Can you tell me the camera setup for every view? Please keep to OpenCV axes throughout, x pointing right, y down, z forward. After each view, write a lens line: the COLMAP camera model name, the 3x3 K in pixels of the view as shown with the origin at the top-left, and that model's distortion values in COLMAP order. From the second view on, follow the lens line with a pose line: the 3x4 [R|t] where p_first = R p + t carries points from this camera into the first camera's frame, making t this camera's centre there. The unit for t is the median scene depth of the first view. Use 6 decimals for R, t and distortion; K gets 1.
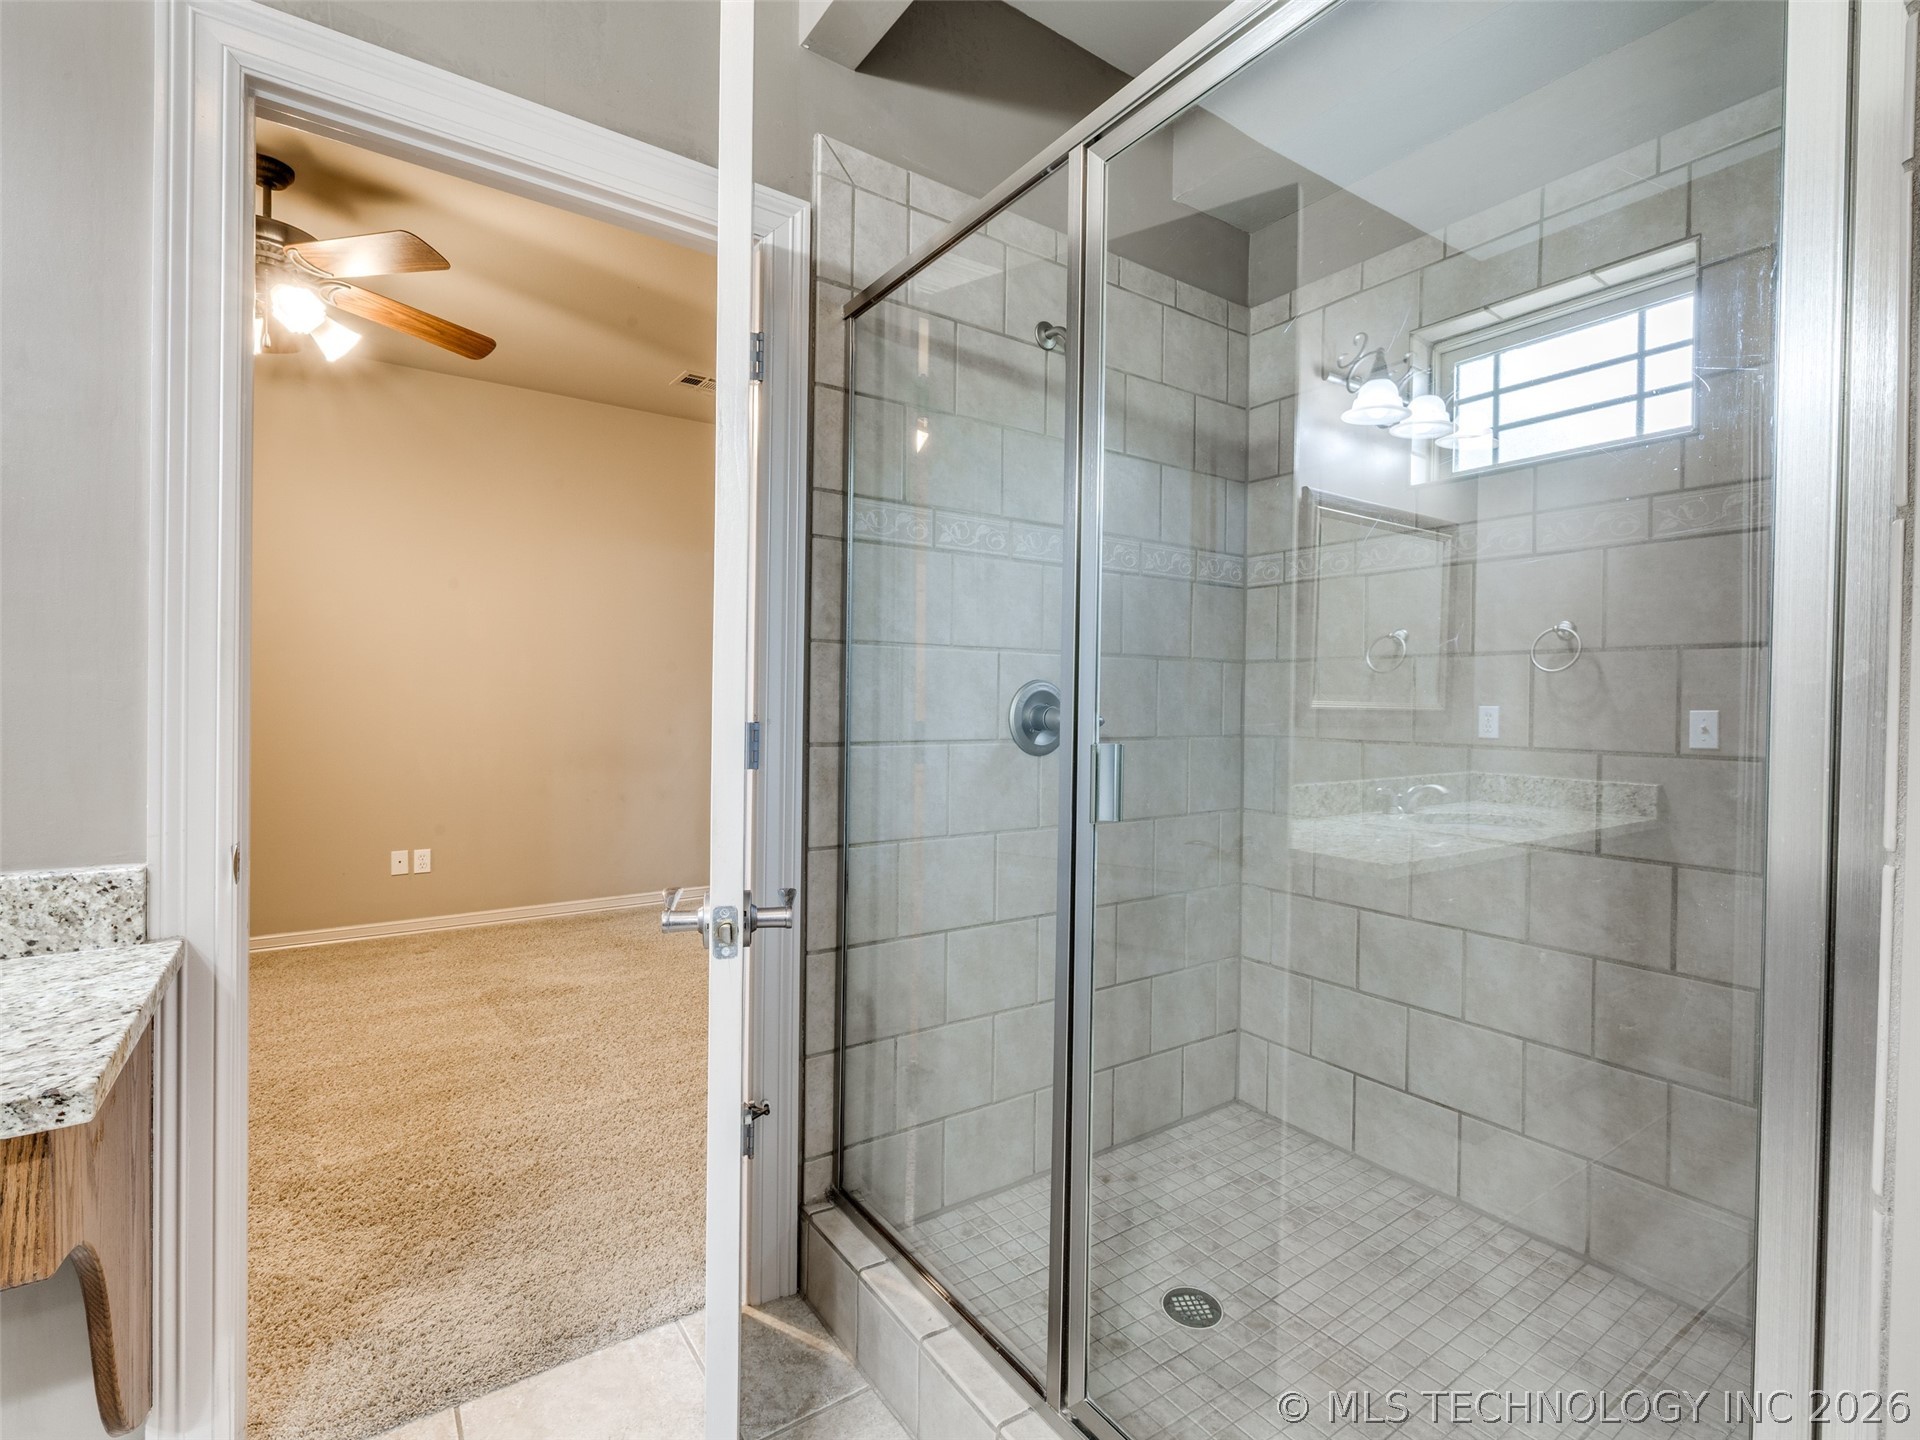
lens RADIAL K [[880.3, 0, 958.0], [0, 880.3, 712.9], [0, 0, 1]] dist [0.002737, 0.000129]
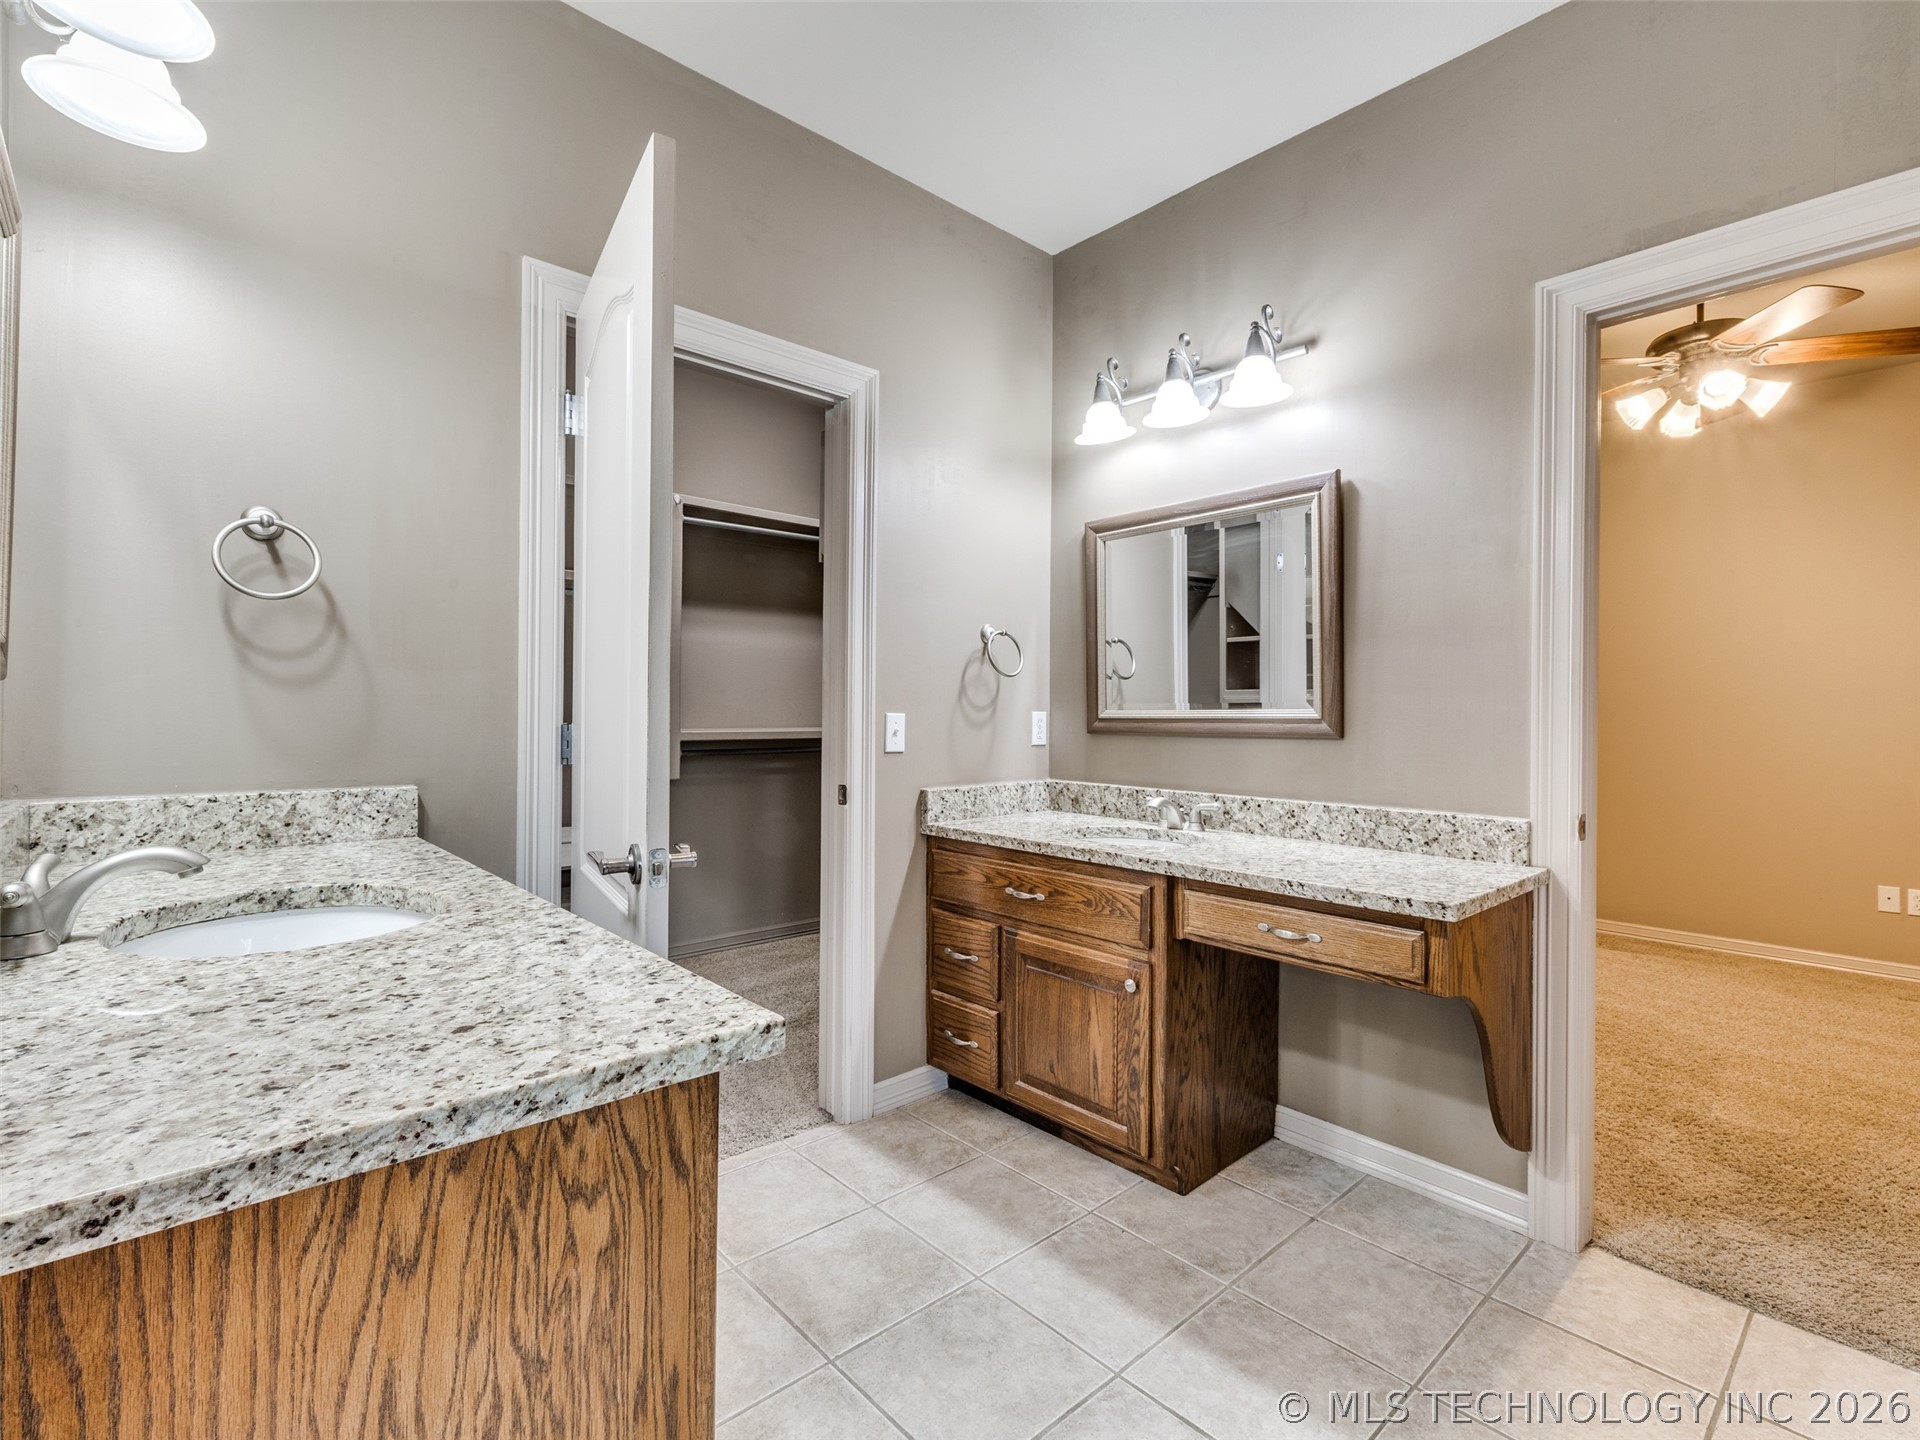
lens RADIAL K [[880.3, 0, 958.0], [0, 880.3, 712.9], [0, 0, 1]] dist [0.002737, 0.000129]
pose [[0.105920, -0.014960, -0.994262, 0.492528], [-0.015950, 0.999733, -0.016741, 0.012492], [0.994247, 0.017631, 0.105653, -0.199394]]
